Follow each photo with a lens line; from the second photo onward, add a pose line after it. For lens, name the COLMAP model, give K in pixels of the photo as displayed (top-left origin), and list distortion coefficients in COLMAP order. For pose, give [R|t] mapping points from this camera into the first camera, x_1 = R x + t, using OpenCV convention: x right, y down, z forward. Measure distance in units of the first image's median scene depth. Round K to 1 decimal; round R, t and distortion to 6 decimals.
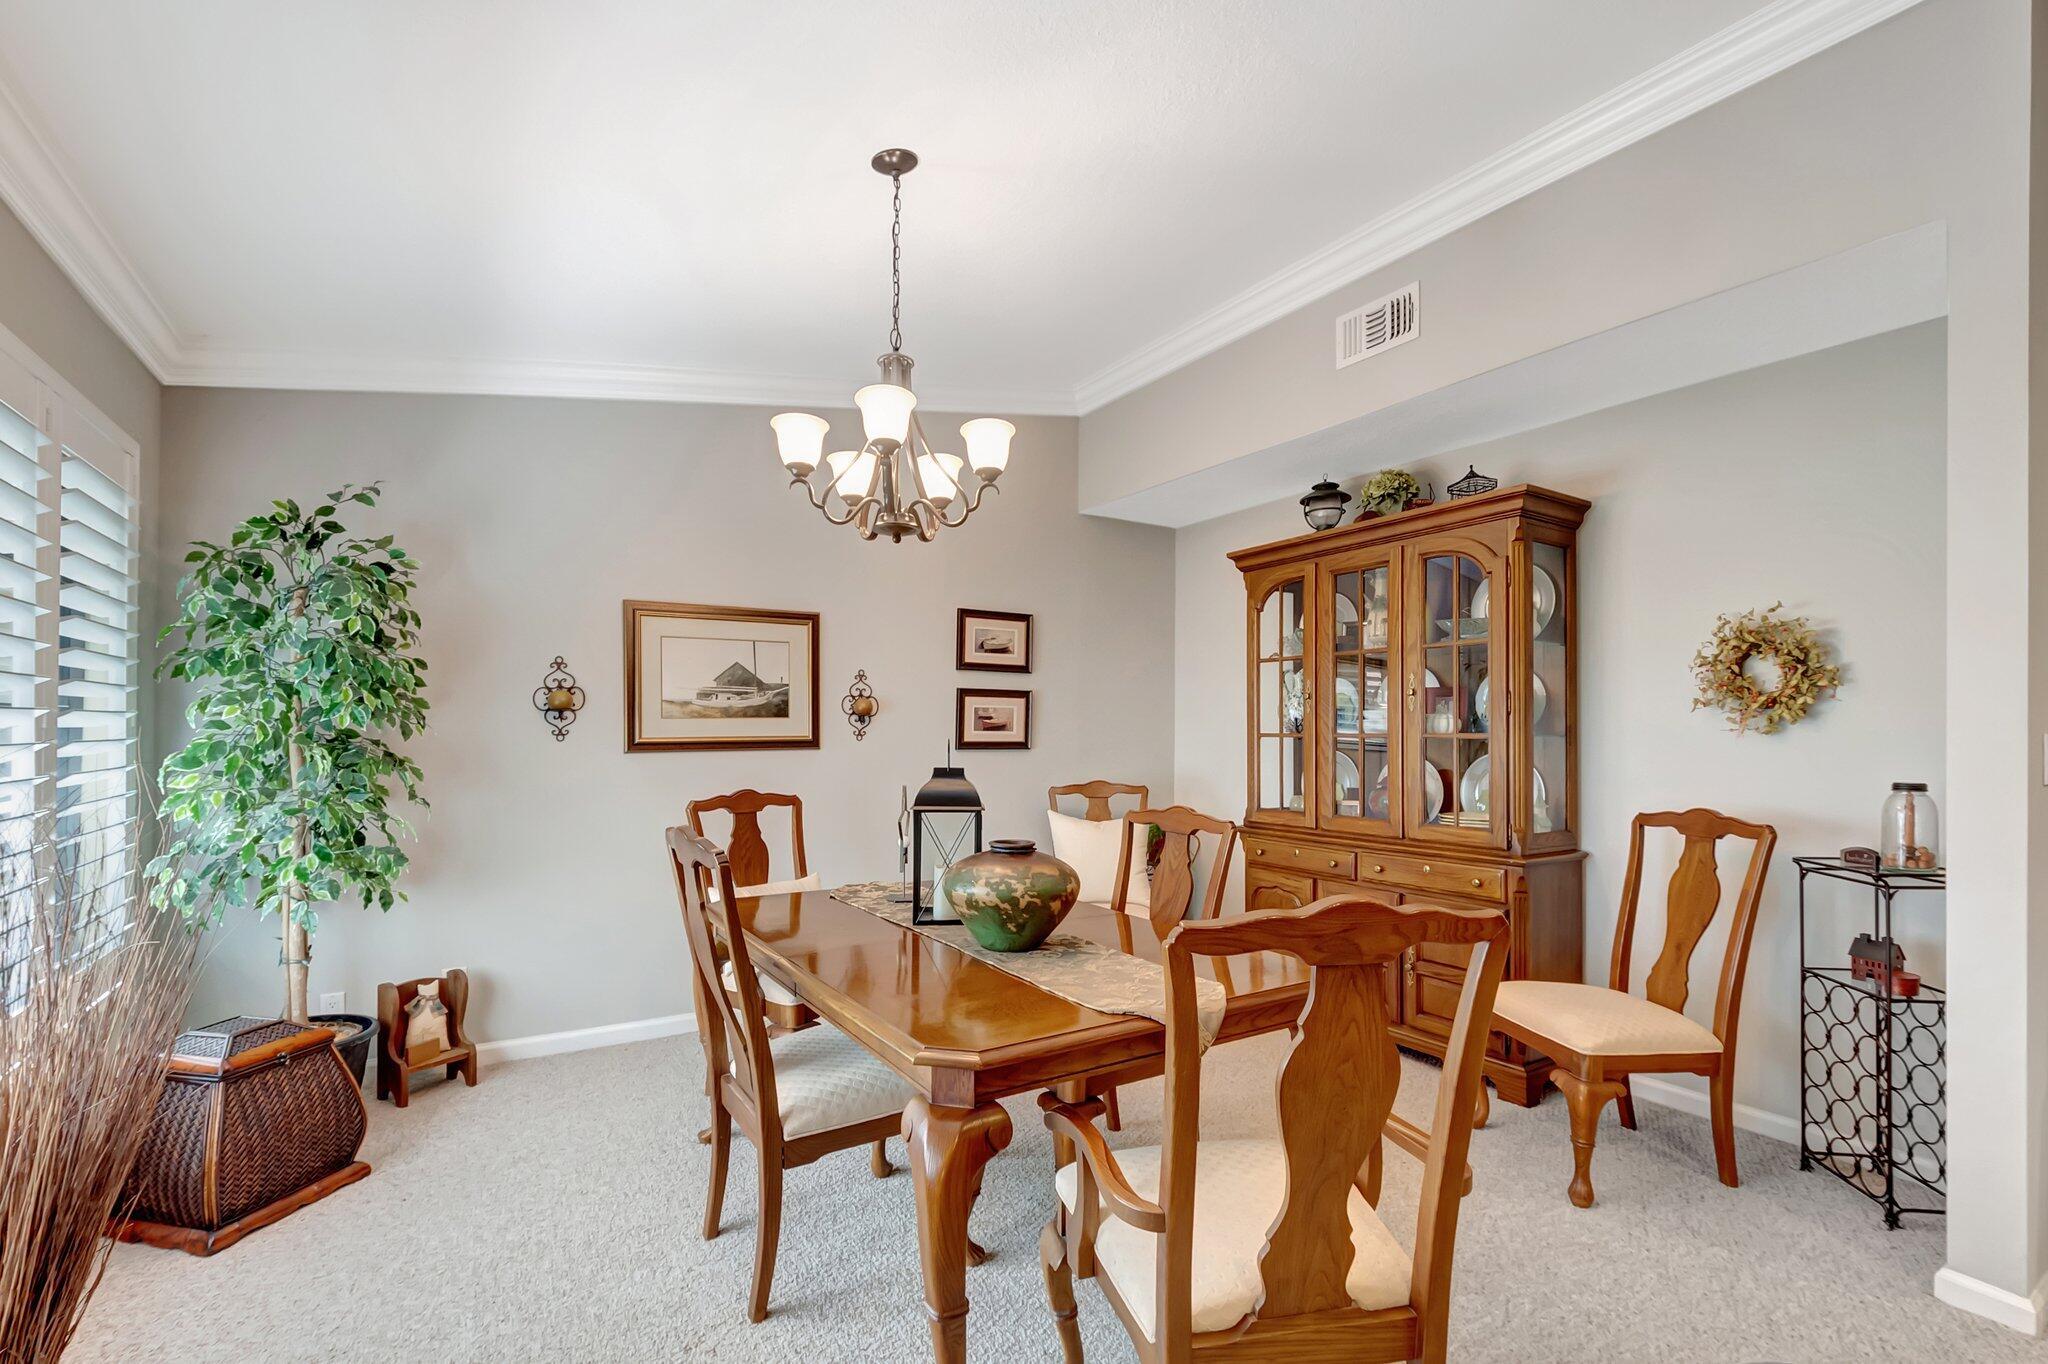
lens RADIAL K [[897.5, 0, 1029.9], [0, 897.5, 732.5], [0, 0, 1]] dist [-0.003503, -0.004602]
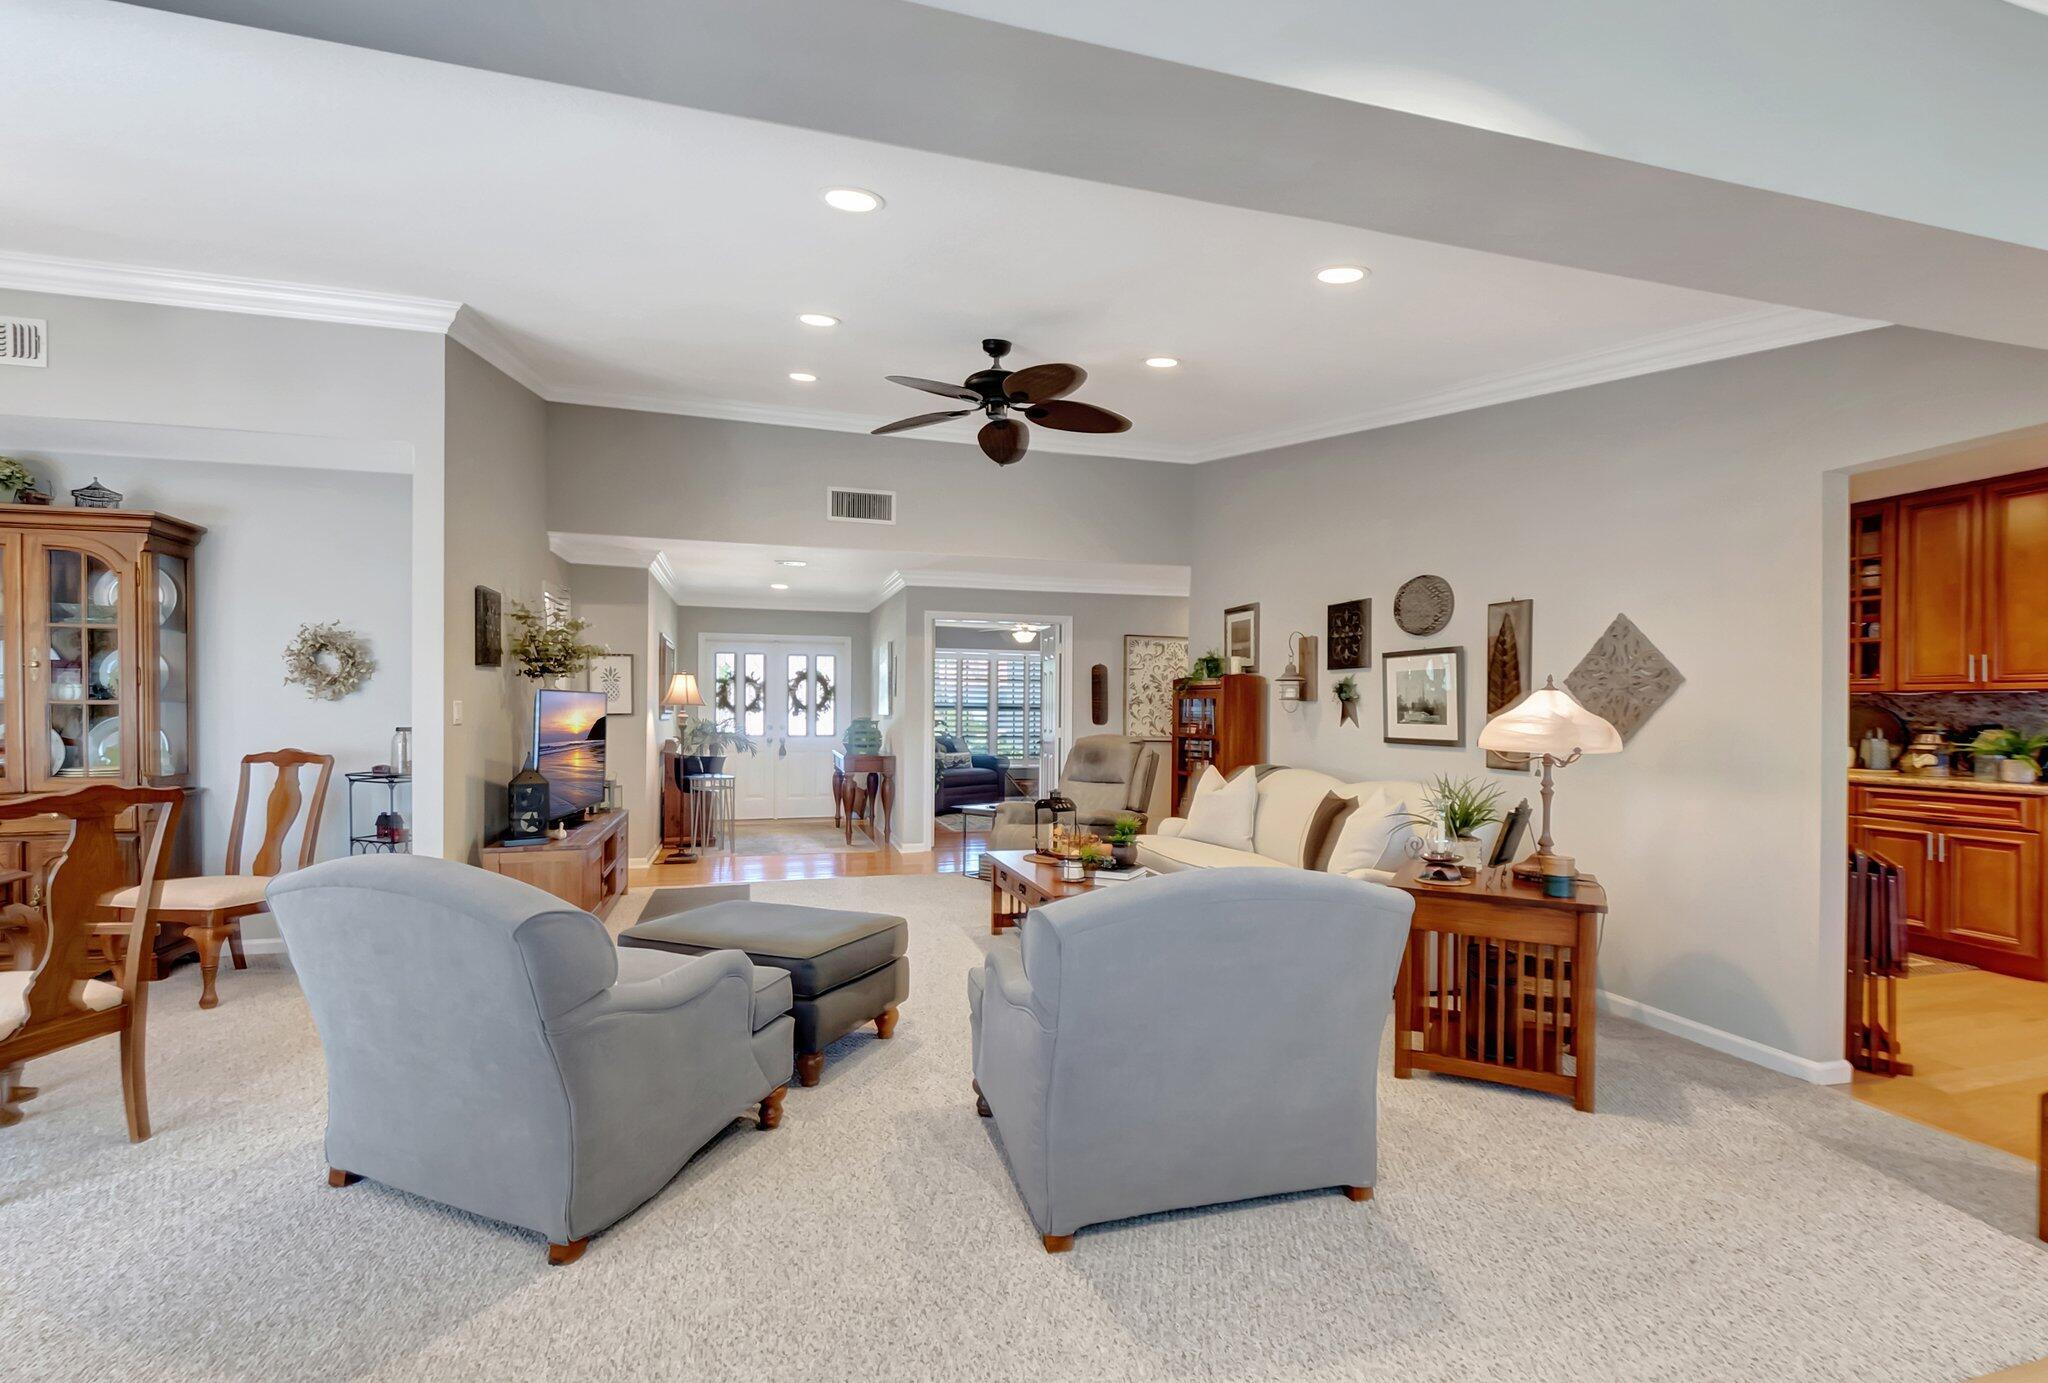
lens RADIAL K [[929.6, 0, 1017.5], [0, 929.6, 709.2], [0, 0, 1]] dist [-0.004682, 0.000053]
pose [[0.272441, -0.009203, 0.962128, -0.382258], [-0.004355, 0.999932, 0.010798, -0.005426], [-0.962163, -0.007132, 0.272383, -0.552952]]
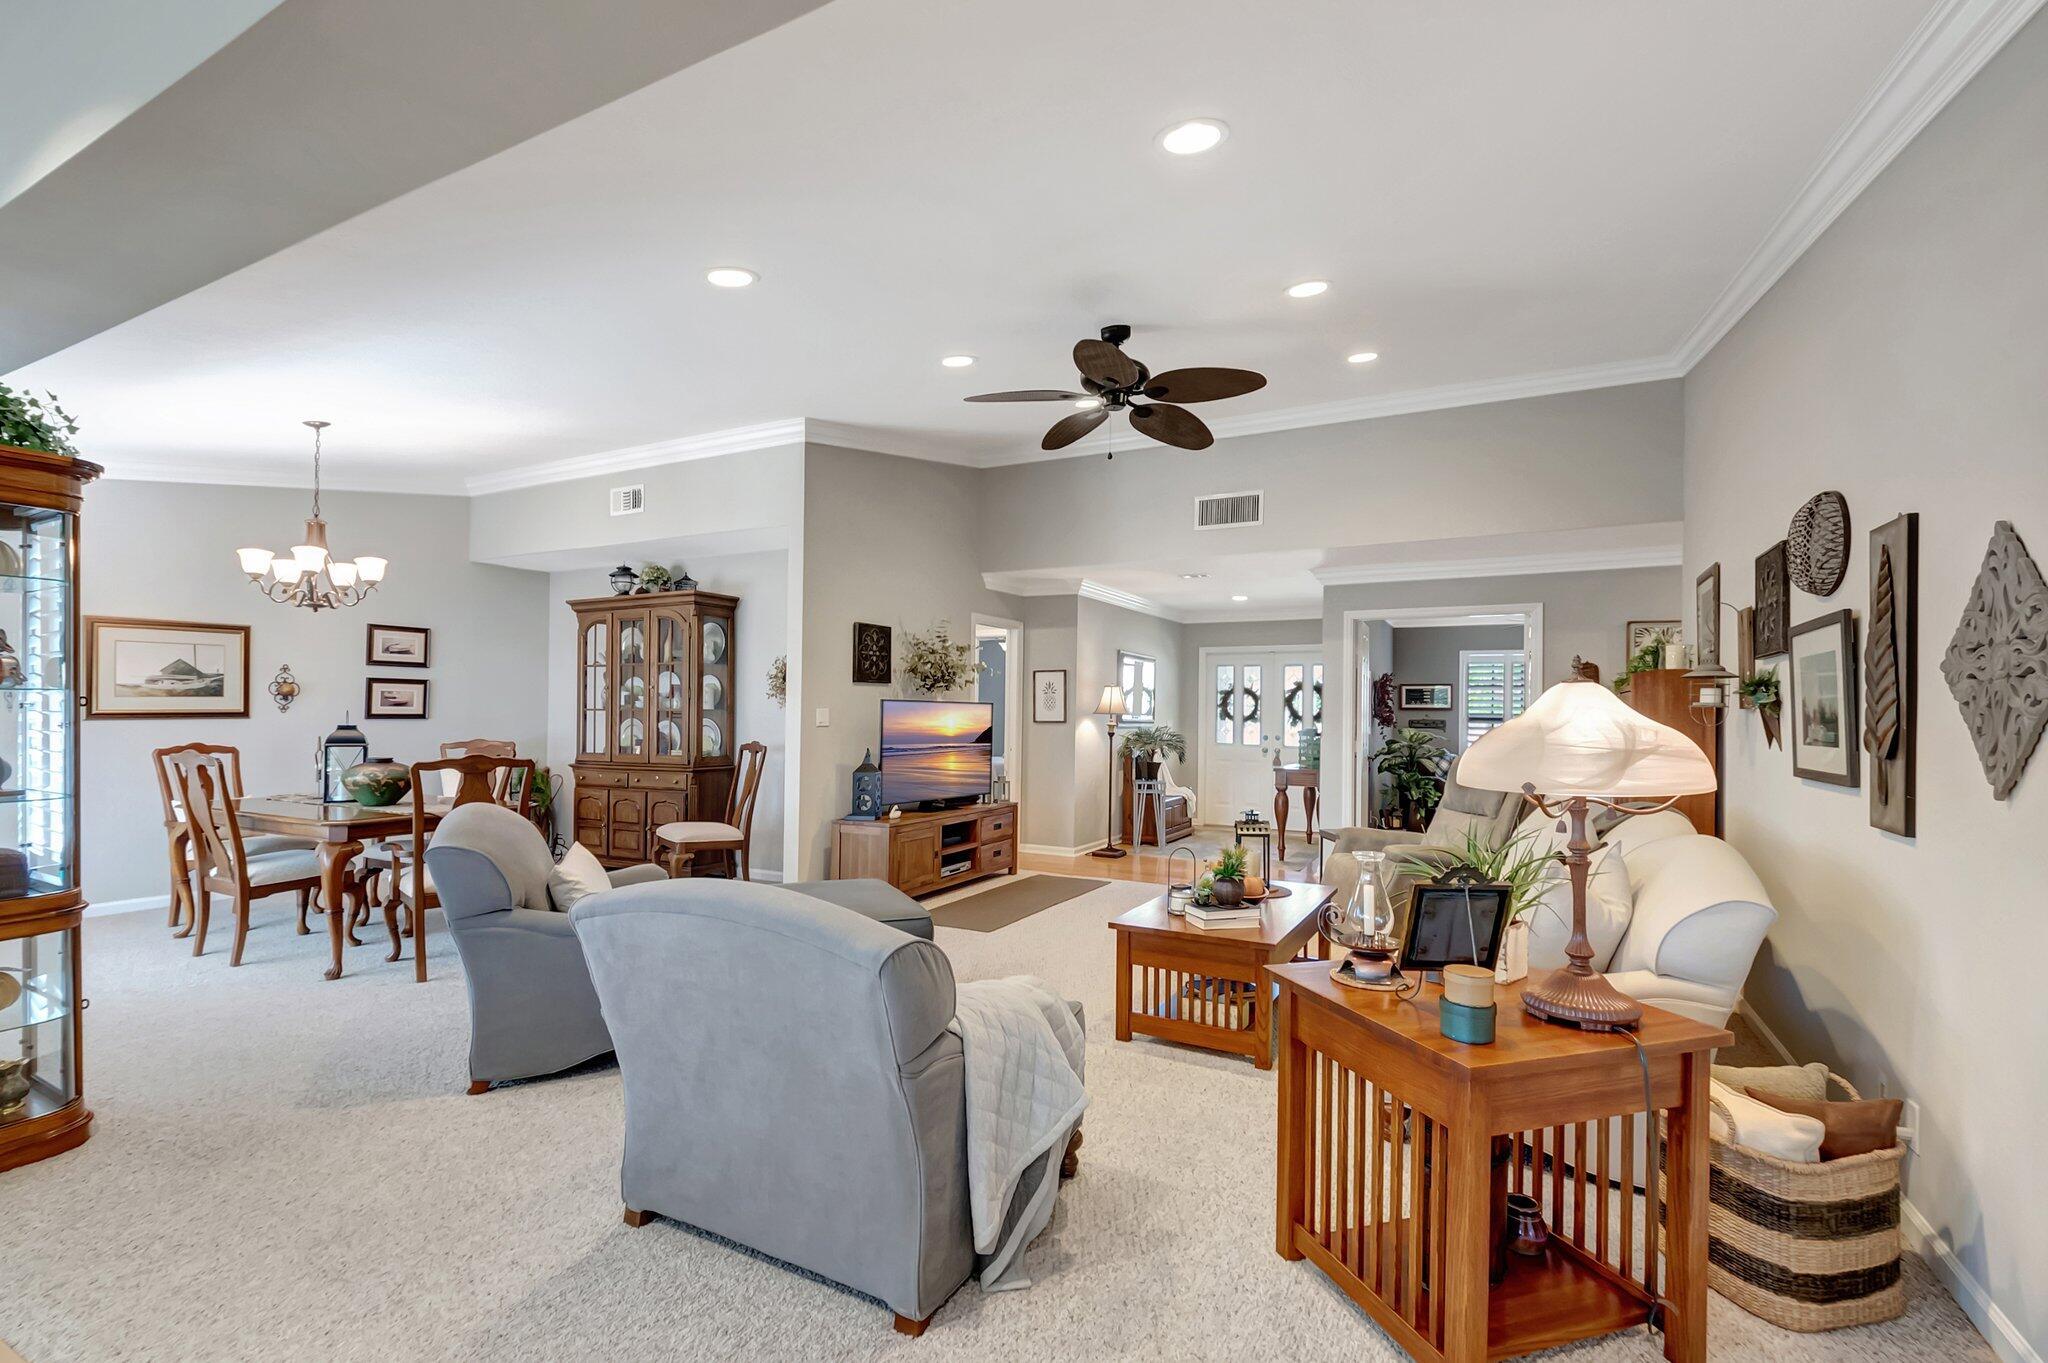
lens RADIAL K [[897.5, 0, 1036.8], [0, 897.5, 701.8], [0, 0, 1]] dist [-0.003503, -0.004602]
pose [[0.863029, 0.007569, 0.505097, 0.173523], [-0.003652, 0.999955, -0.008745, -0.000093], [-0.505140, 0.005703, 0.863018, -1.131596]]
